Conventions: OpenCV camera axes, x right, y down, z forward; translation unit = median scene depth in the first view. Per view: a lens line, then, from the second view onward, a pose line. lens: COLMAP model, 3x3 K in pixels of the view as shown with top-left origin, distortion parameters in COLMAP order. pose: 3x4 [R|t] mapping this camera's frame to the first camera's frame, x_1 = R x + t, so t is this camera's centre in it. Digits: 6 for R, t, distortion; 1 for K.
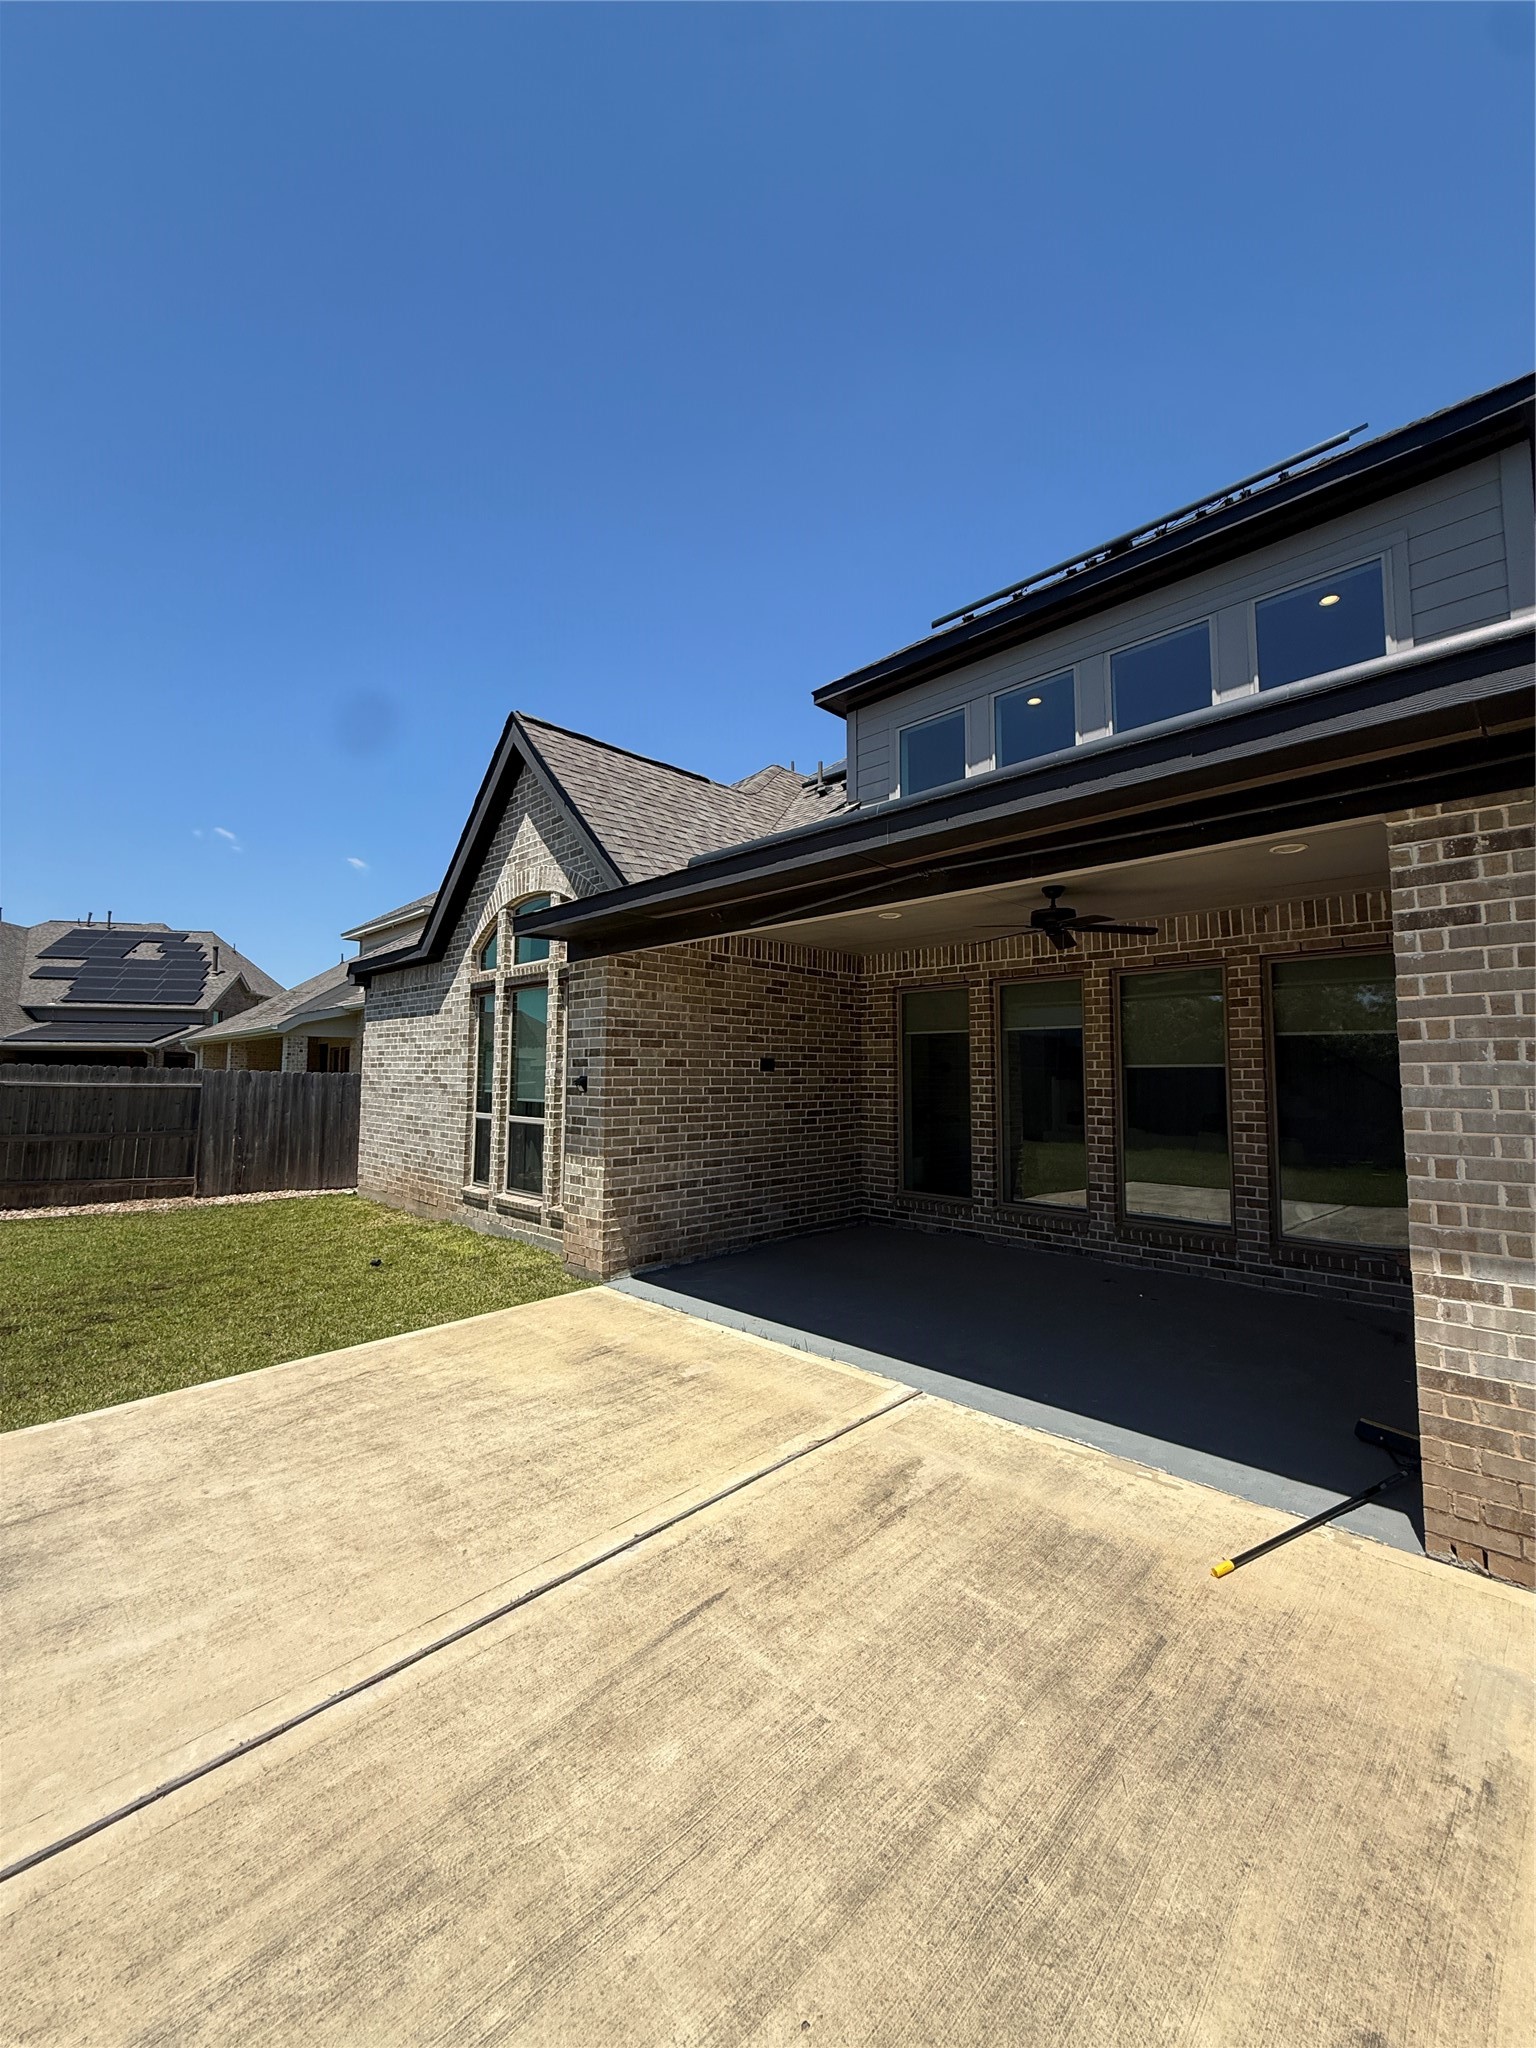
lens RADIAL K [[818.3, 0, 769.7], [0, 818.3, 1015.6], [0, 0, 1]] dist [0.001442, 0.000296]
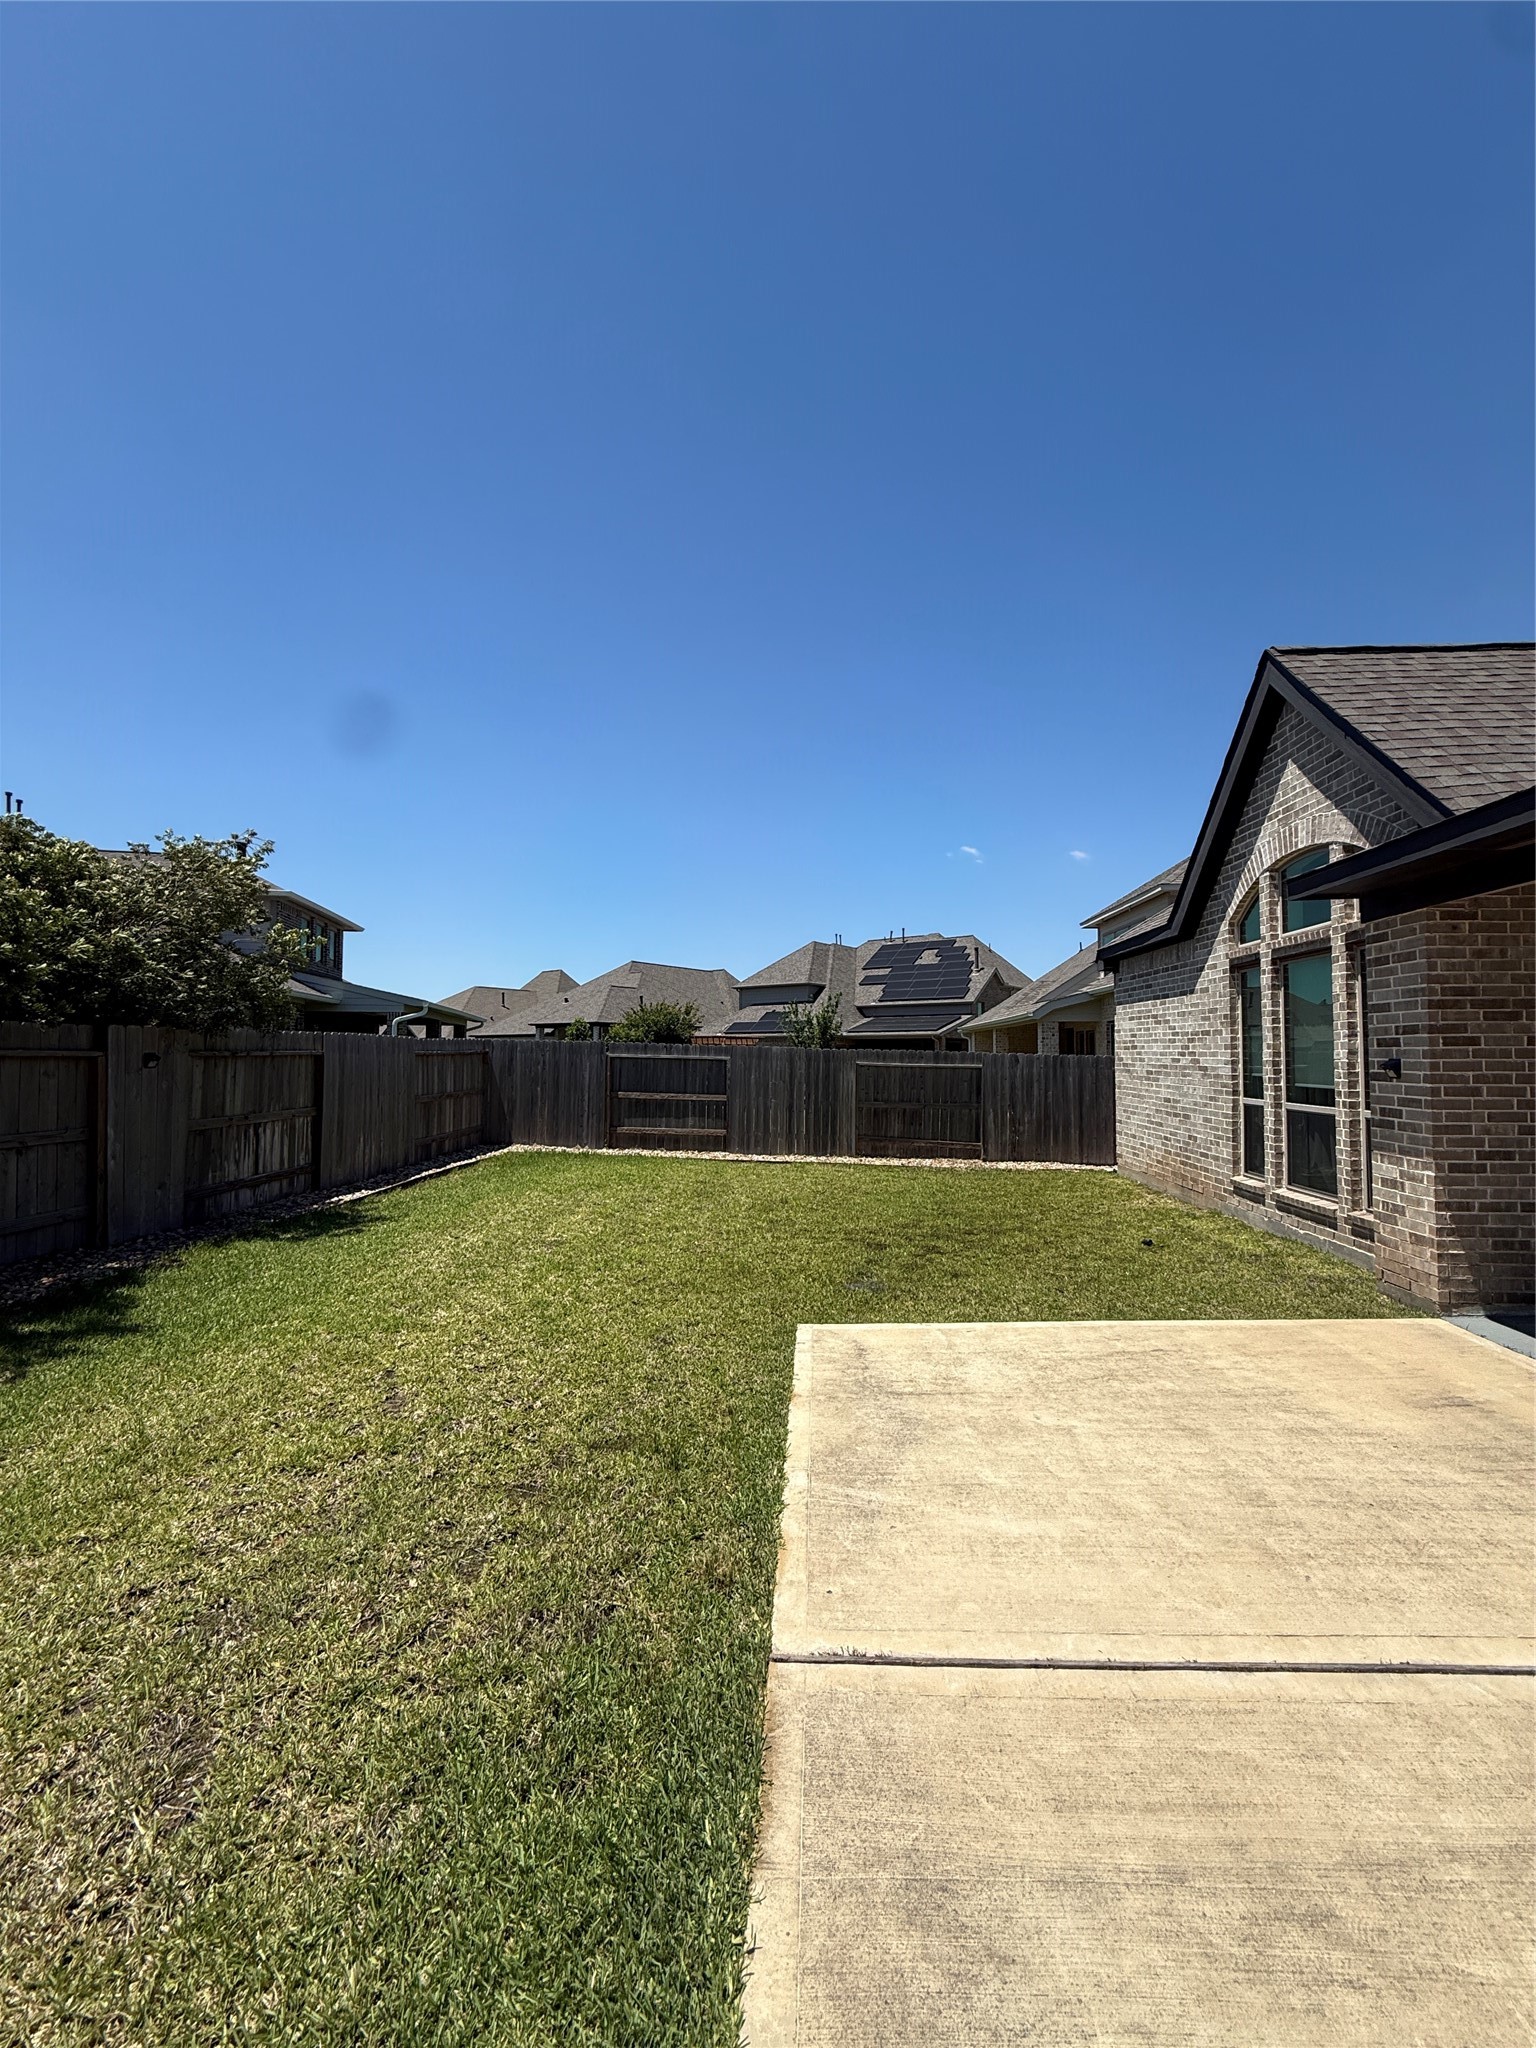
lens RADIAL K [[817.6, 0, 764.9], [0, 817.6, 1015.7], [0, 0, 1]] dist [0.000608, 0.000444]
pose [[0.661514, -0.038693, -0.748934, -0.045235], [0.055098, 0.998477, -0.002919, -0.002516], [0.747906, -0.039334, 0.662638, -0.024579]]
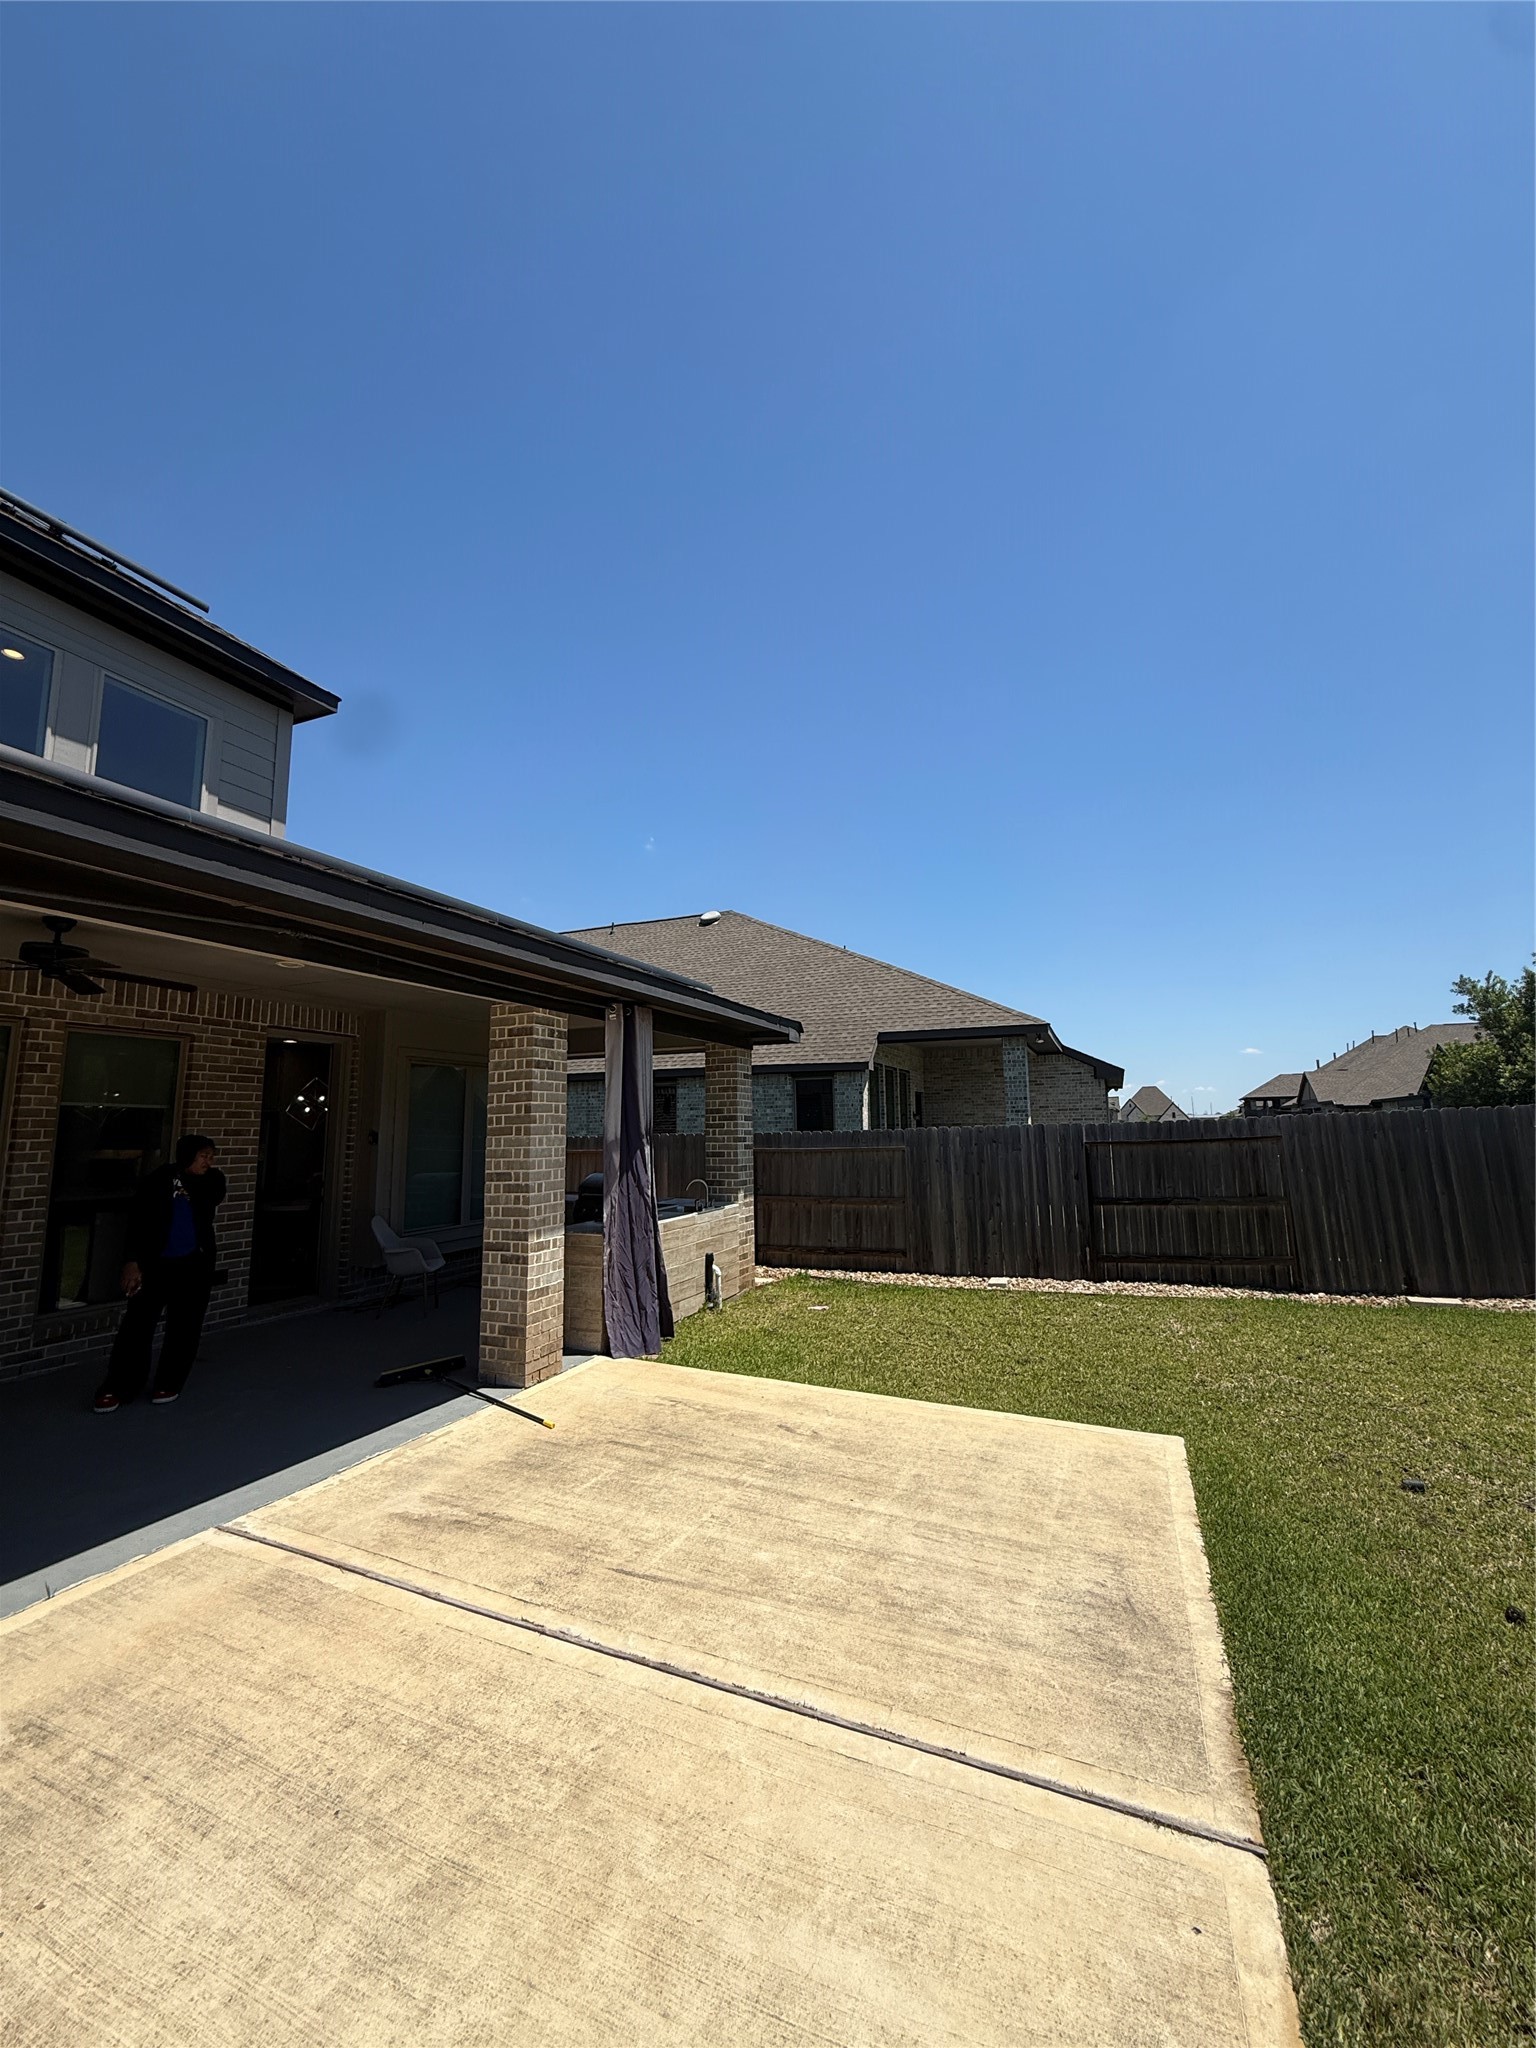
lens RADIAL K [[818.3, 0, 769.7], [0, 818.3, 1015.6], [0, 0, 1]] dist [0.001442, 0.000296]
pose [[-0.377157, 0.129207, 0.917092, -0.897868], [-0.058041, 0.984977, -0.162641, 0.042269], [-0.924329, -0.114570, -0.363992, 0.856843]]
